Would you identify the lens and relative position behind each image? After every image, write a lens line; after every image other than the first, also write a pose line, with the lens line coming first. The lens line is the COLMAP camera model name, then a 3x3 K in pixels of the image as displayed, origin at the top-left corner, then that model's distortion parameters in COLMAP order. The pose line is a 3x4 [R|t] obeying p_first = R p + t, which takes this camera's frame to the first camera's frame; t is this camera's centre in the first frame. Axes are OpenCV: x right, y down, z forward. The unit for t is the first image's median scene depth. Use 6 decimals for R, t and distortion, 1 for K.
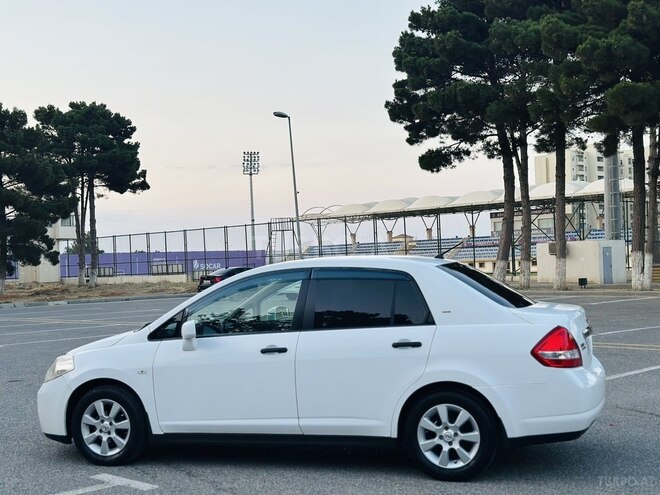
lens RADIAL K [[918.0, 0, 328.0], [0, 918.0, 251.4], [0, 0, 1]] dist [0.123688, 0.000000]
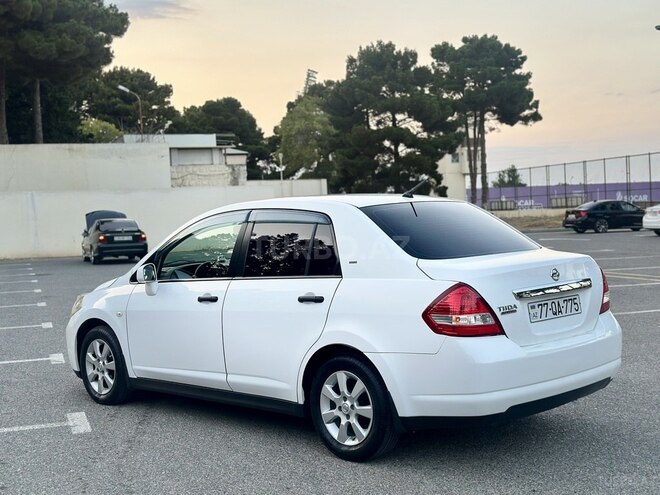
lens RADIAL K [[918.0, 0, 336.1], [0, 918.0, 248.8], [0, 0, 1]] dist [0.123688, 0.000000]
pose [[0.892466, 0.016812, -0.450802, 0.091723], [0.014825, 0.997672, 0.066558, -0.000557], [0.450872, -0.066084, 0.890139, 0.045782]]
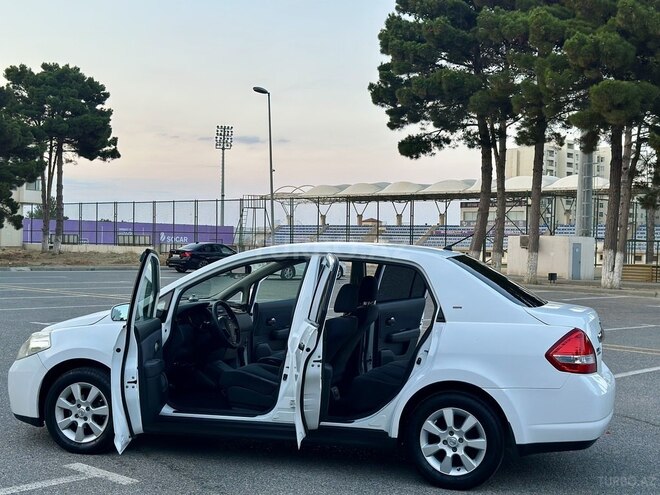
lens RADIAL K [[918.0, 0, 334.3], [0, 918.0, 244.4], [0, 0, 1]] dist [0.123688, 0.000000]
pose [[0.997424, 0.056686, 0.043965, -0.007798], [-0.057271, 0.998285, 0.012141, -0.000802], [-0.043202, -0.014628, 0.998959, 0.012757]]
